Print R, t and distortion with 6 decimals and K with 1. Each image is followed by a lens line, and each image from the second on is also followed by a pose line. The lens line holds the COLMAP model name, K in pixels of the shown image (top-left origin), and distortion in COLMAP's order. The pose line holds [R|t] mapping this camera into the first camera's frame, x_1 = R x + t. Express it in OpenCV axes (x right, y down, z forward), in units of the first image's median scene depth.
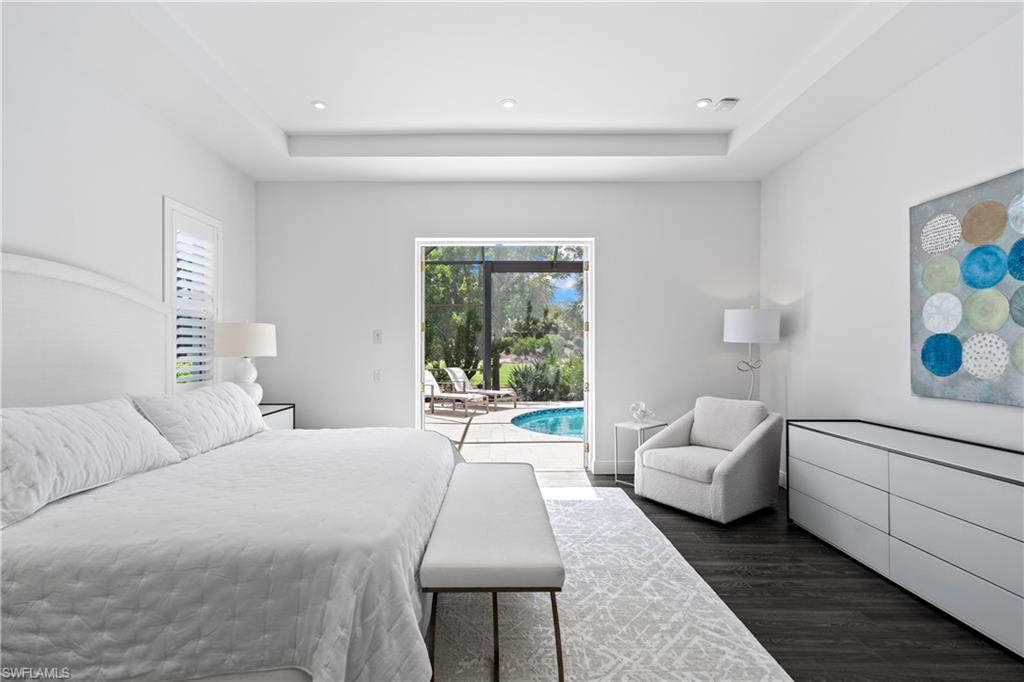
lens RADIAL K [[460.4, 0, 512.3], [0, 460.4, 346.2], [0, 0, 1]] dist [0.001070, 0.000289]
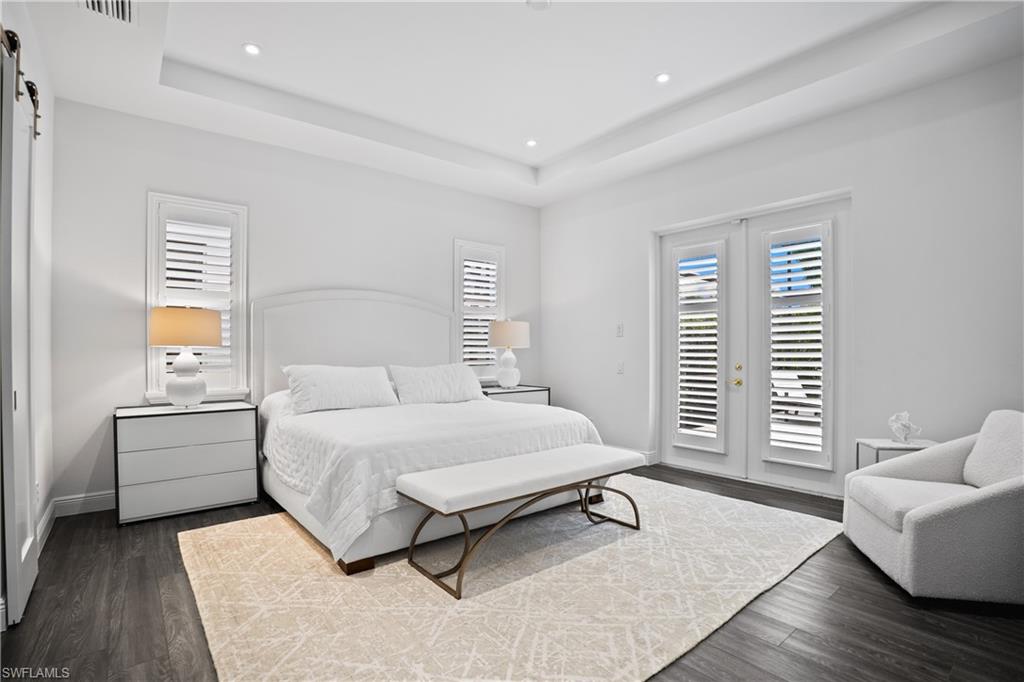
lens RADIAL K [[493.4, 0, 511.4], [0, 493.4, 355.8], [0, 0, 1]] dist [-0.037293, 0.000047]
pose [[0.630844, 0.006655, -0.775881, 0.622056], [0.005071, 0.999907, 0.012699, 0.034560], [0.775893, -0.011946, 0.630751, 0.139402]]
